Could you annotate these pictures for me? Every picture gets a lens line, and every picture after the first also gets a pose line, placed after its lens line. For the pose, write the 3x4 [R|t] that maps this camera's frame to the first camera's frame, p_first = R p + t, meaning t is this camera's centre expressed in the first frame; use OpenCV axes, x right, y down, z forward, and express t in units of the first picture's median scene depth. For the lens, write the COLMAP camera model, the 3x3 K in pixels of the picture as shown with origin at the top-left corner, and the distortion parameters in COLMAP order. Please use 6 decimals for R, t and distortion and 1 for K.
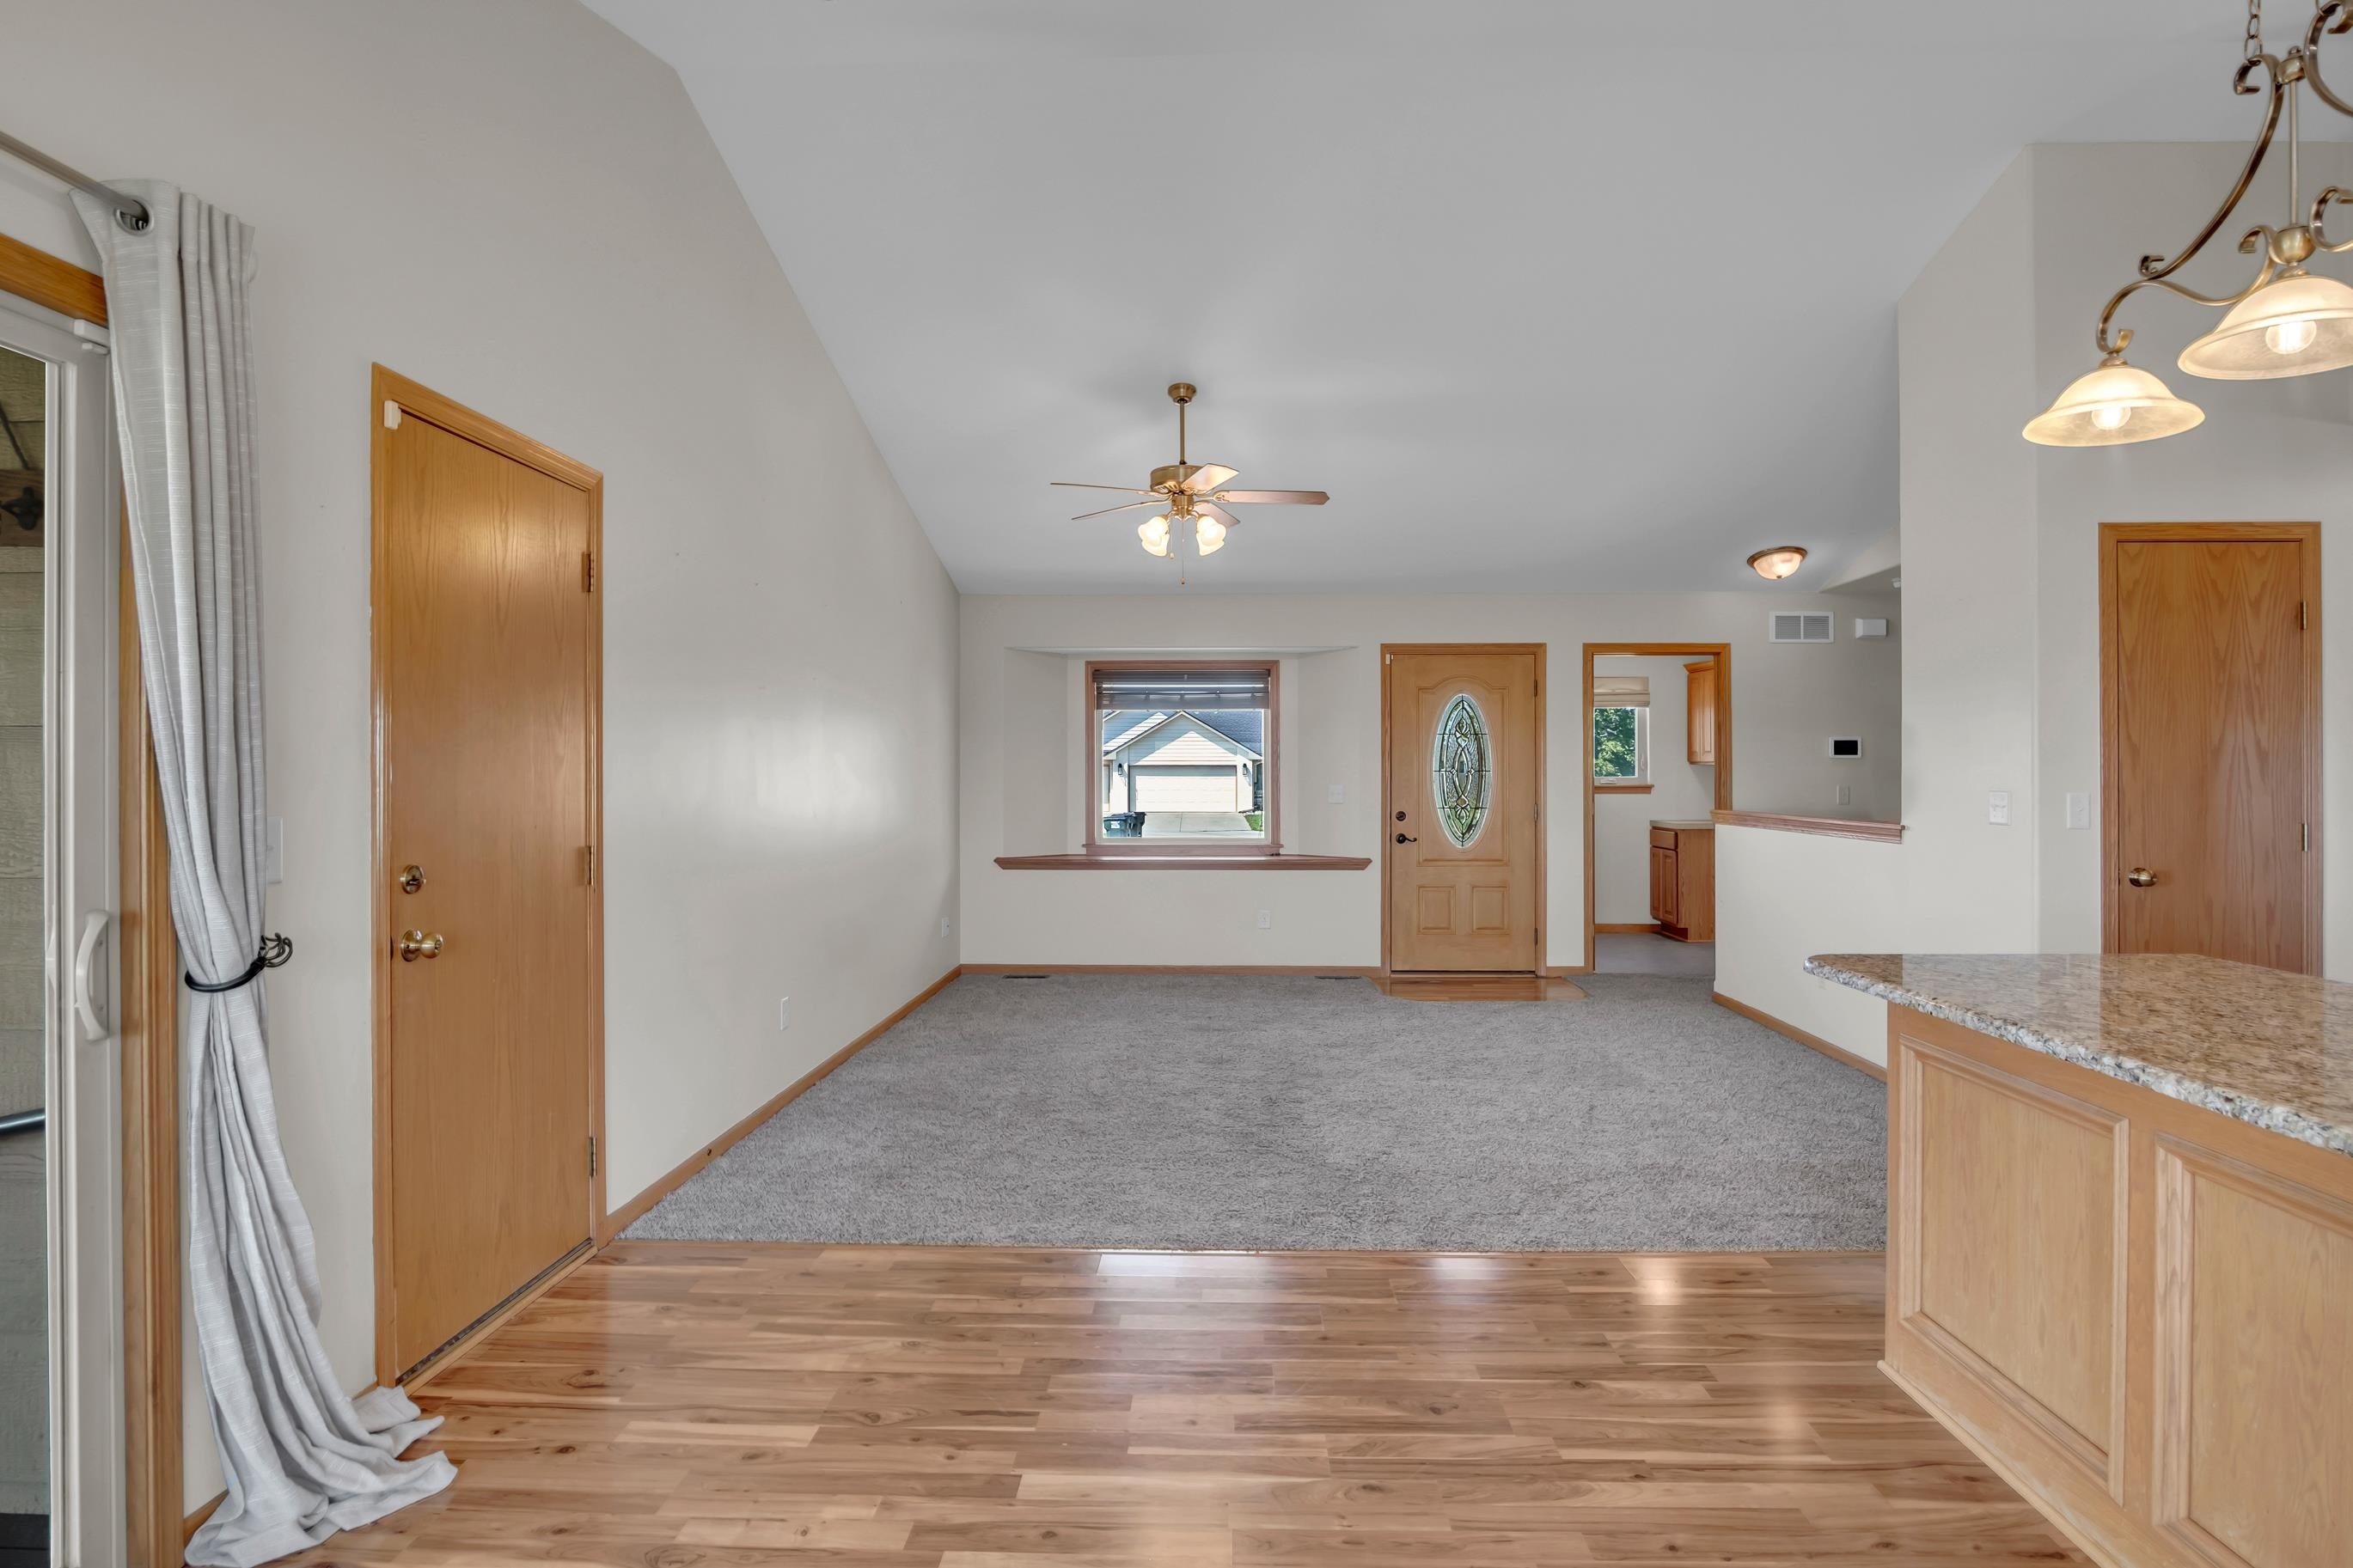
lens RADIAL K [[1269.2, 0, 1176.5], [0, 1269.2, 784.0], [0, 0, 1]] dist [-0.023009, 0.002645]
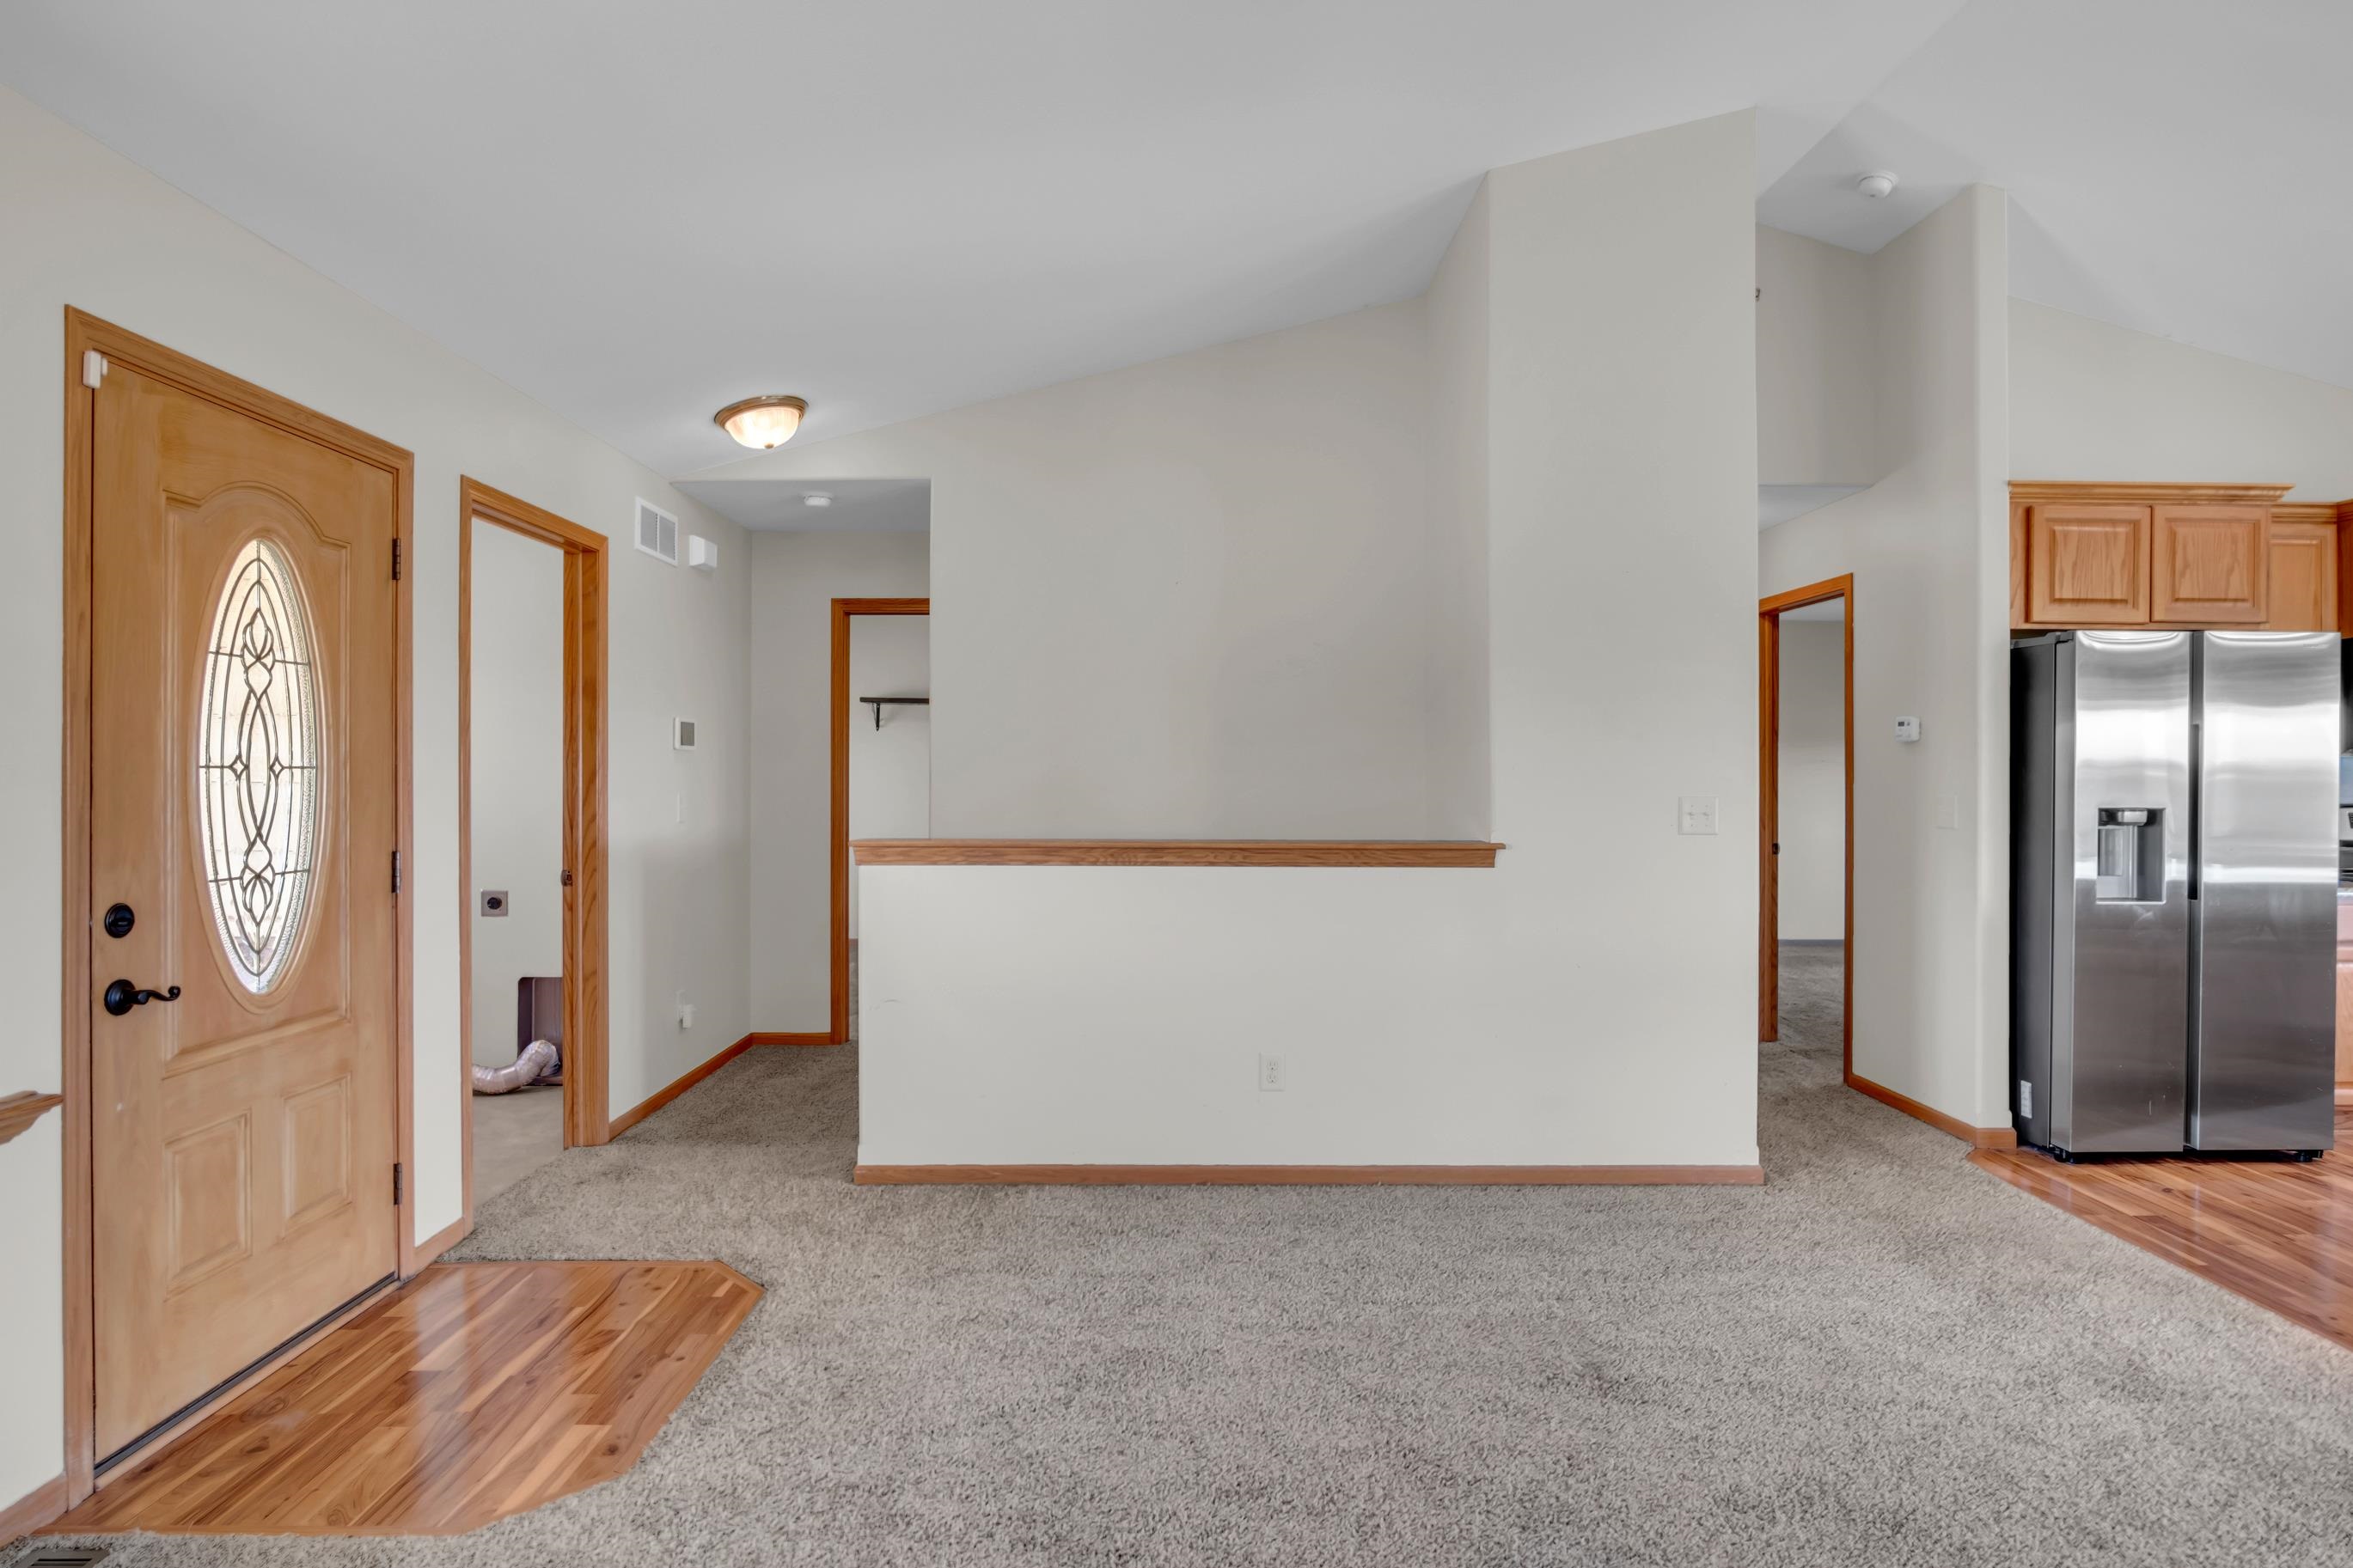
lens RADIAL K [[1269.2, 0, 1176.5], [0, 1269.2, 784.0], [0, 0, 1]] dist [-0.023009, 0.002645]
pose [[-0.048906, -0.006043, 0.998785, -0.121952], [0.006672, 0.999957, 0.006377, -0.006244], [-0.998781, 0.006976, -0.048863, 0.772424]]
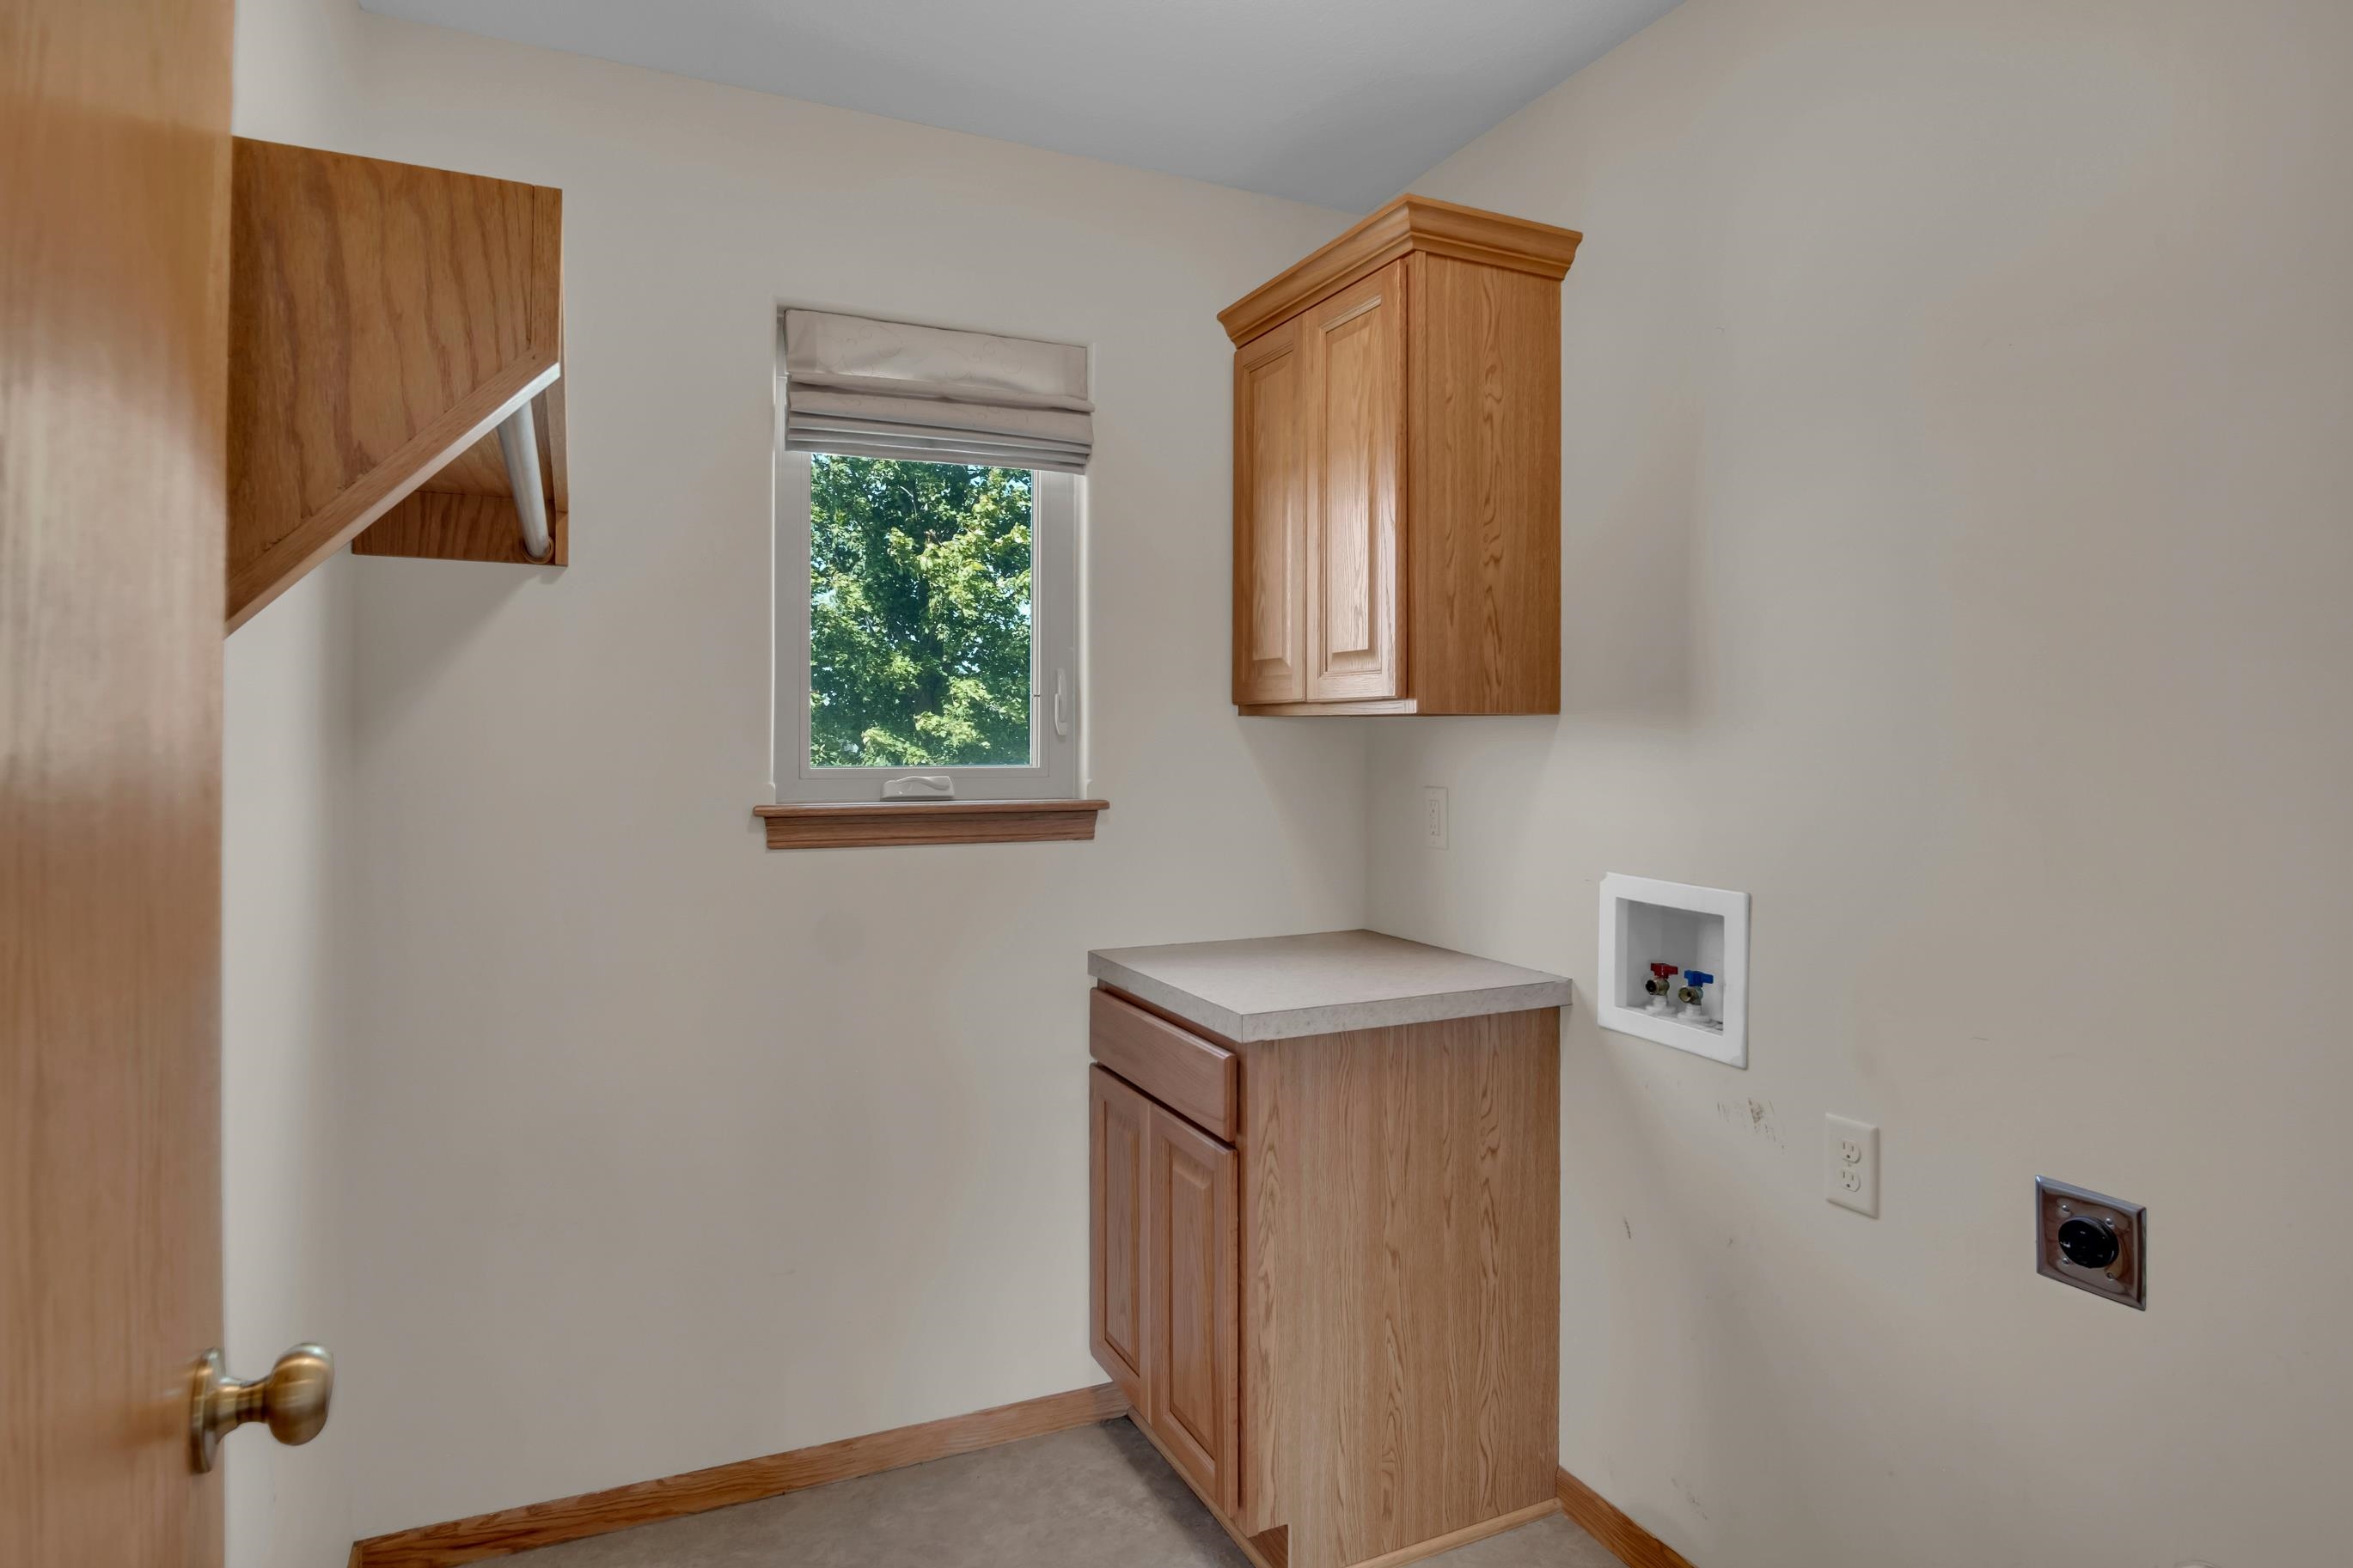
lens RADIAL K [[1293.4, 0, 1176.5], [0, 1293.4, 784.0], [0, 0, 1]] dist [-0.019896, 0.001595]
pose [[0.889346, -0.007420, 0.457175, 0.355706], [0.000805, 0.999892, 0.014662, -0.008056], [-0.457235, -0.012671, 0.889256, 0.995117]]
